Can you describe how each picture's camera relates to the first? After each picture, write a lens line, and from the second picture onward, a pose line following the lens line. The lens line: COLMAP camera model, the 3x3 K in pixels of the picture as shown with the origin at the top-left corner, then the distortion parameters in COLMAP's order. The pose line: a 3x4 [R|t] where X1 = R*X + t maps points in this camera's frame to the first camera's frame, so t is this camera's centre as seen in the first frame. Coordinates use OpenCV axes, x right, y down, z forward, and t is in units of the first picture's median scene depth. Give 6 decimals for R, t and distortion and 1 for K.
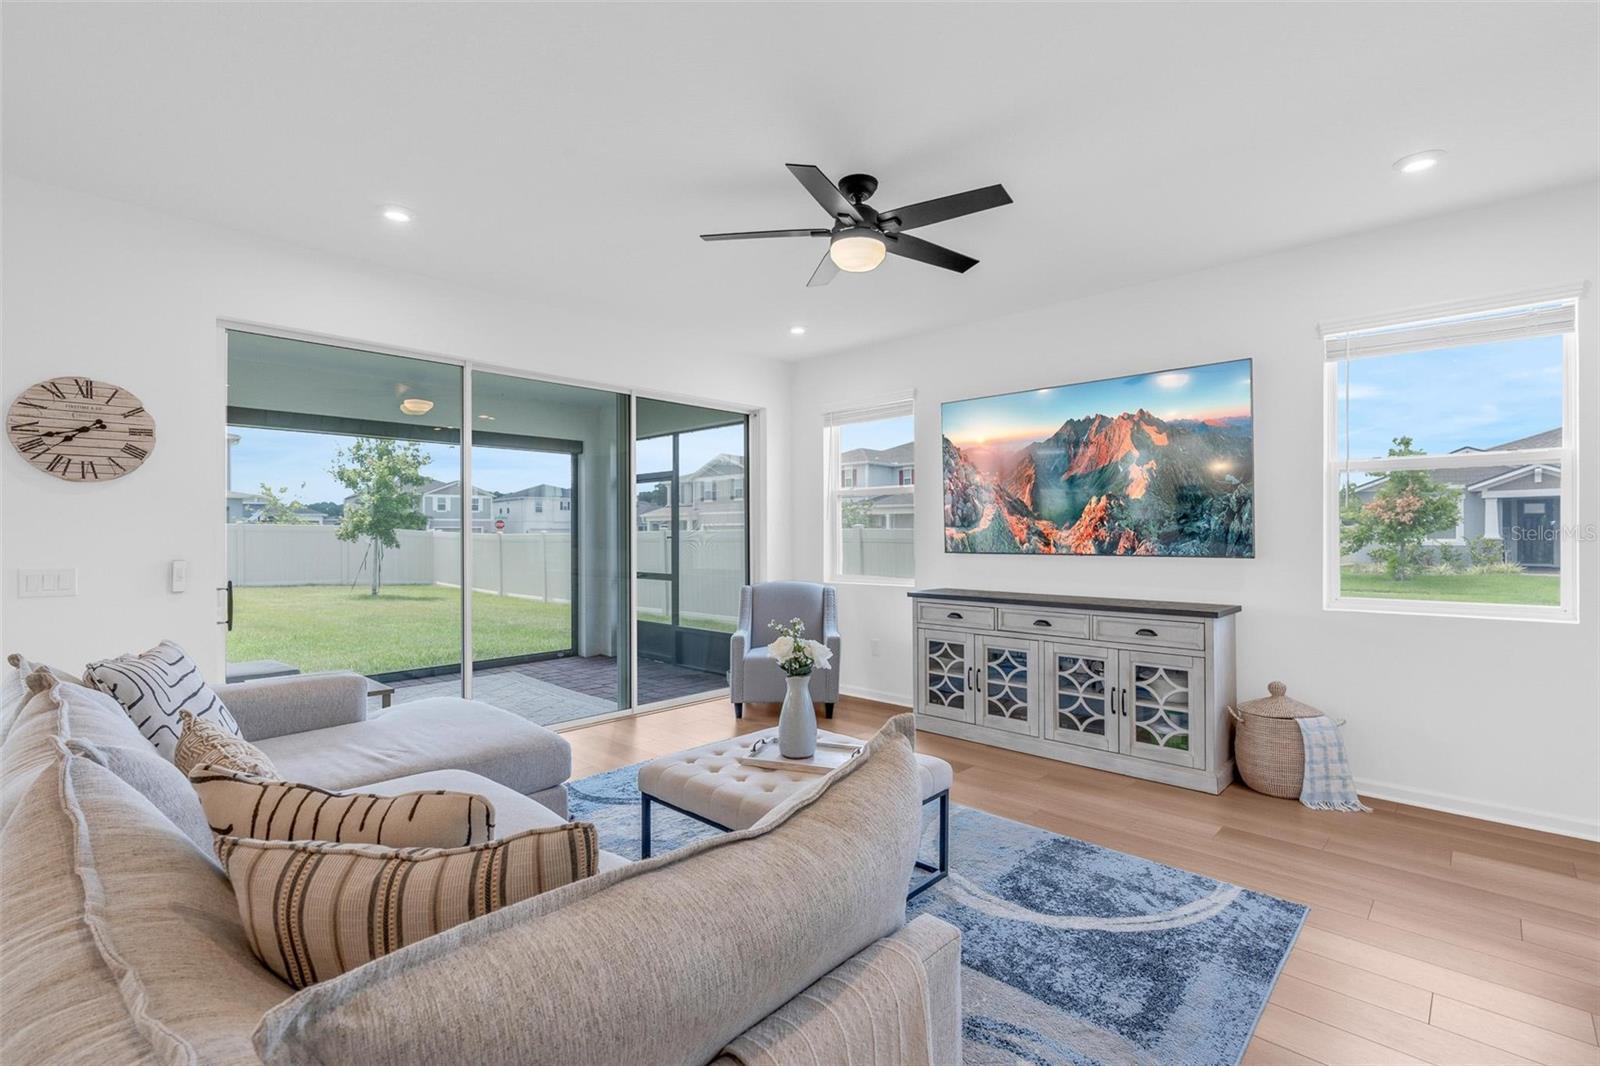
lens RADIAL K [[719.6, 0, 776.7], [0, 719.6, 538.7], [0, 0, 1]] dist [0.002689, 0.000540]
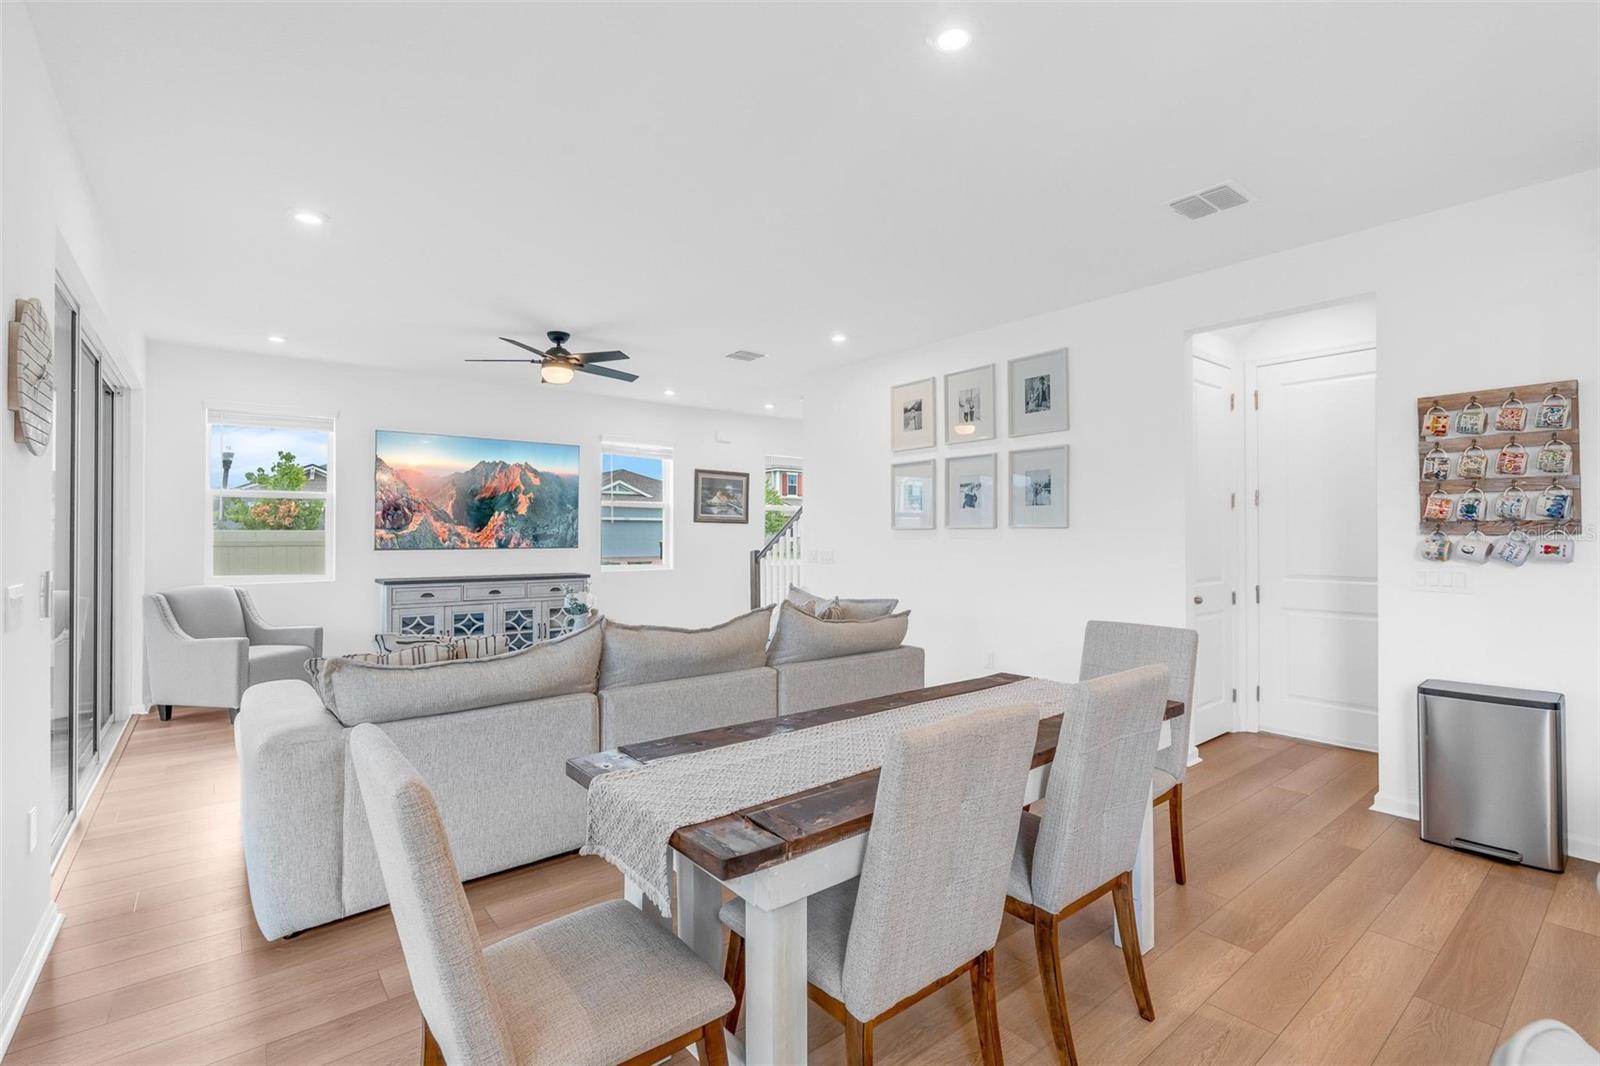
lens RADIAL K [[757.5, 0, 765.8], [0, 757.5, 526.6], [0, 0, 1]] dist [-0.002872, -0.000087]
pose [[0.151354, 0.013021, 0.988394, -1.085839], [0.004471, 0.999894, -0.013857, 0.000403], [-0.988469, 0.006516, 0.151280, 0.156212]]
